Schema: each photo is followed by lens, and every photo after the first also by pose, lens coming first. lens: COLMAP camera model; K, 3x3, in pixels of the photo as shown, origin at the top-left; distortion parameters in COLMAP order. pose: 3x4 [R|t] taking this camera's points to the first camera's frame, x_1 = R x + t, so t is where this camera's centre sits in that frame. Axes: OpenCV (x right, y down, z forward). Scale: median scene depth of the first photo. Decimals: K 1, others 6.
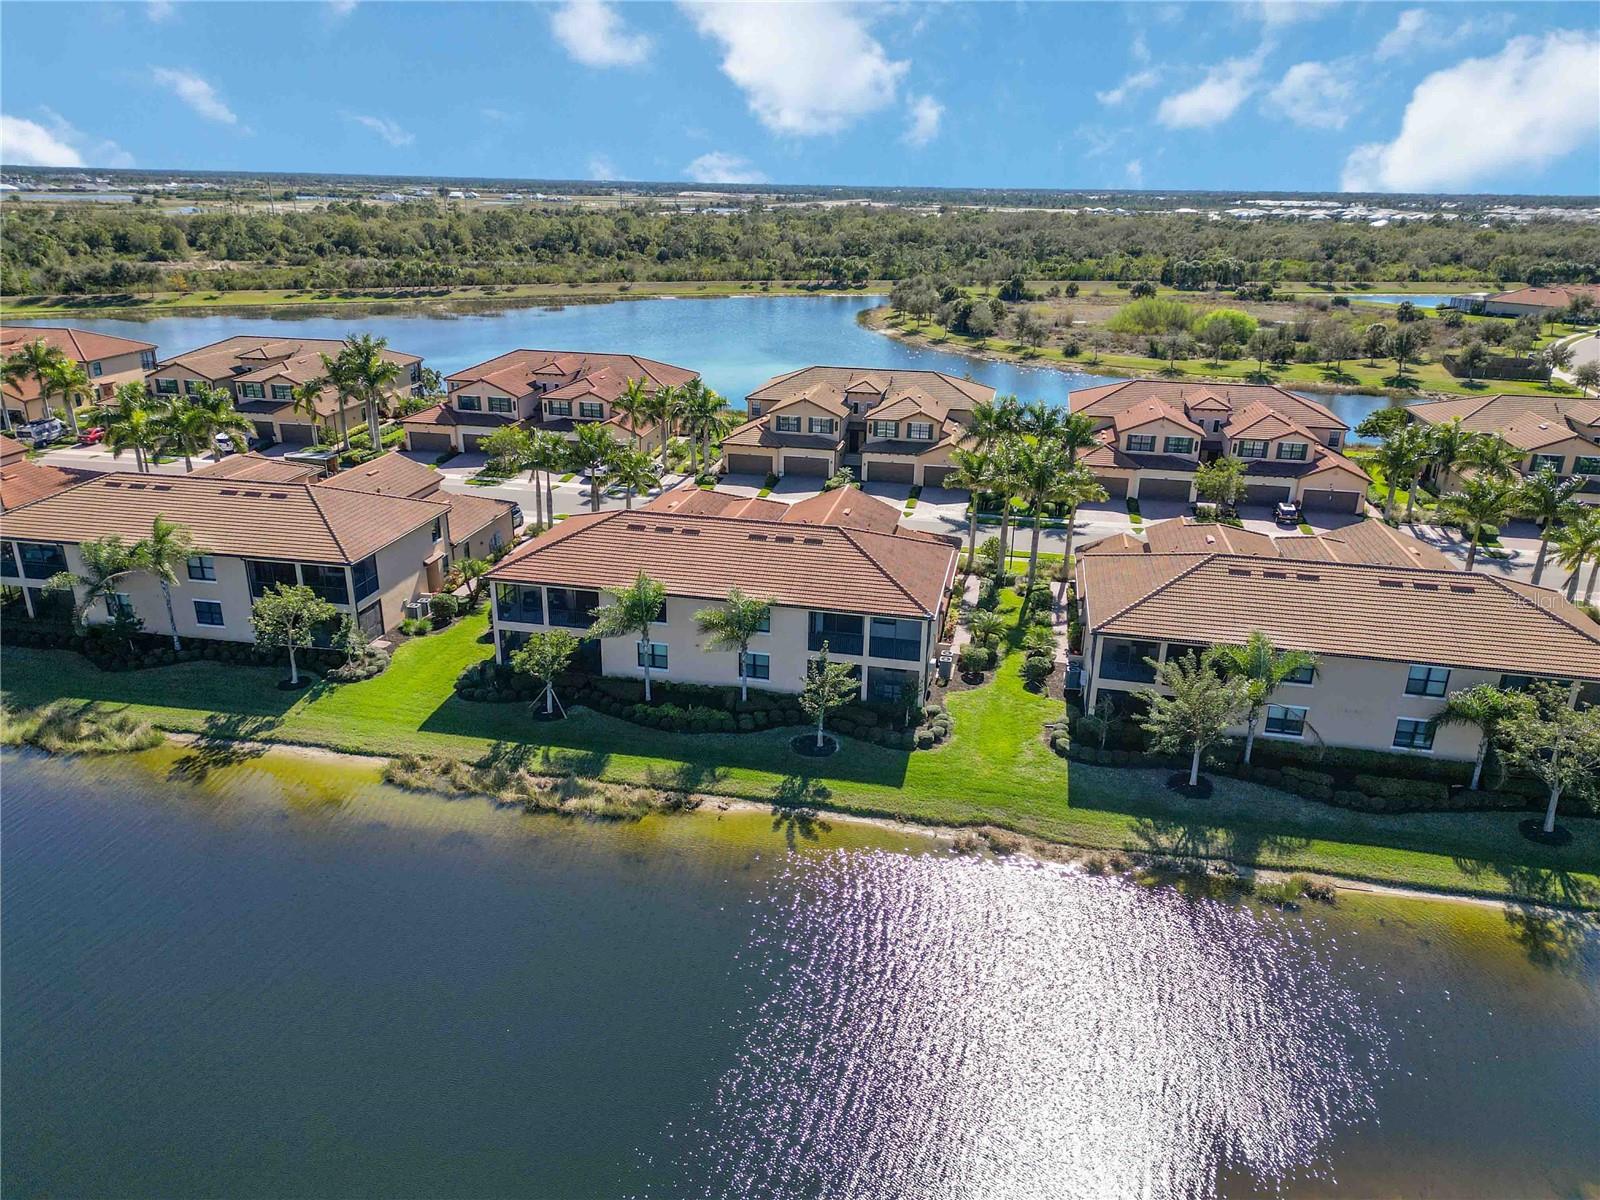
lens RADIAL K [[1117.0, 0, 797.9], [0, 1117.0, 569.9], [0, 0, 1]] dist [0.062536, -0.069006]
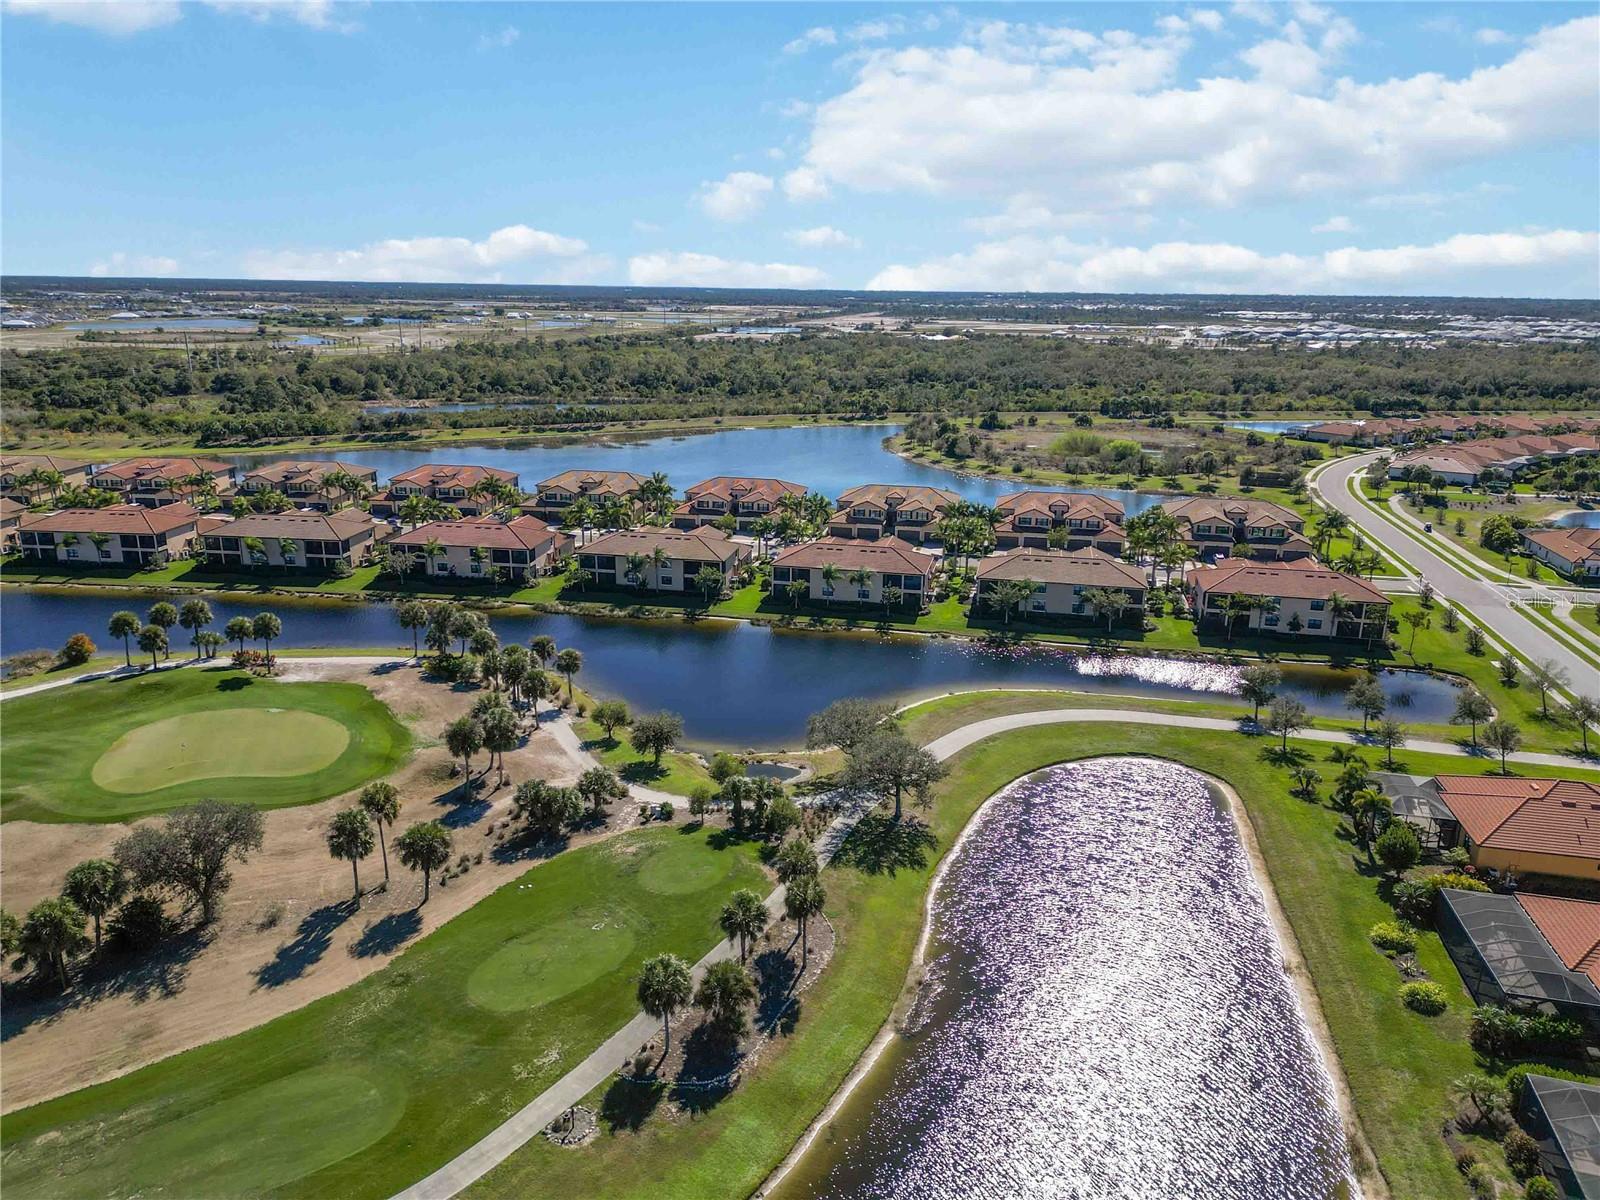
lens RADIAL K [[1121.2, 0, 800.0], [0, 1121.2, 600.0], [0, 0, 1]] dist [0.066604, -0.069435]
pose [[0.999966, -0.003004, -0.007723, -0.053466], [0.002561, 0.998390, -0.056662, 0.077808], [0.007881, 0.056640, 0.998364, -0.559584]]
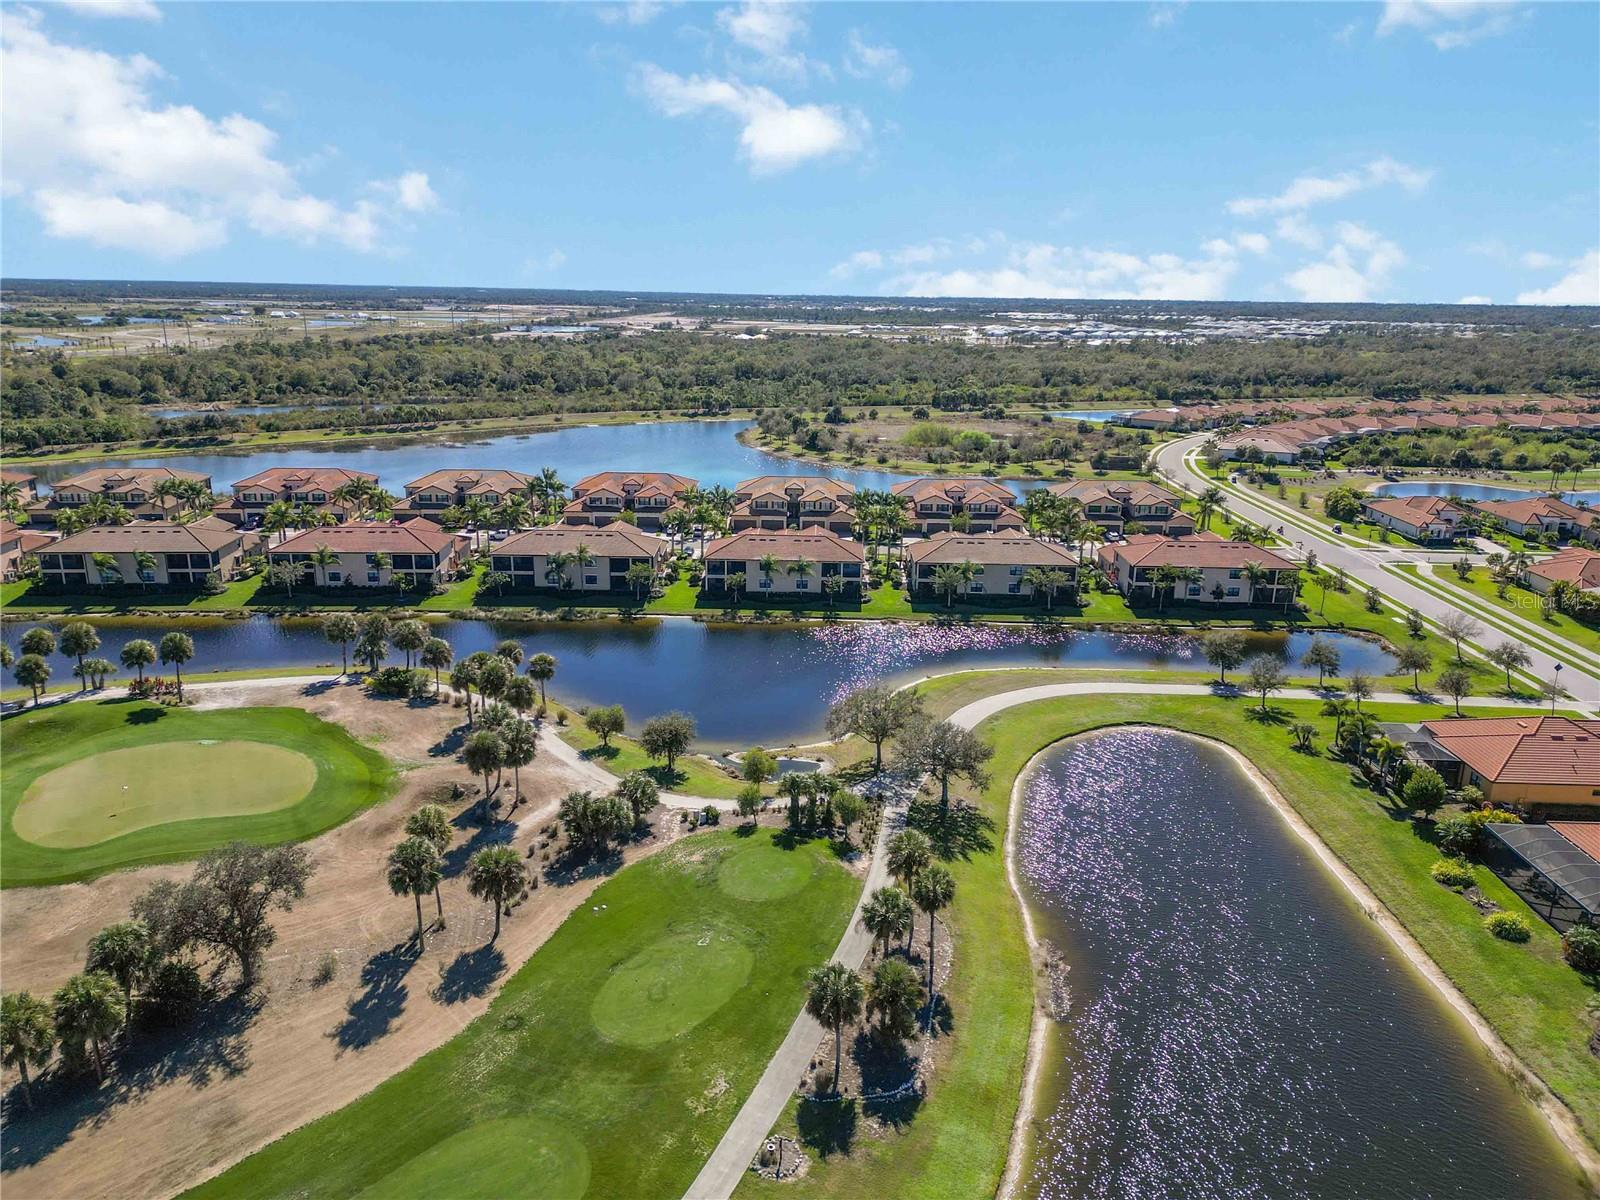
lens RADIAL K [[1121.2, 0, 800.0], [0, 1121.2, 600.0], [0, 0, 1]] dist [0.066604, -0.069435]
pose [[0.982592, -0.051509, 0.178492, -0.162321], [0.061750, 0.996720, -0.052299, 0.080390], [-0.175213, 0.062411, 0.982551, -0.527829]]
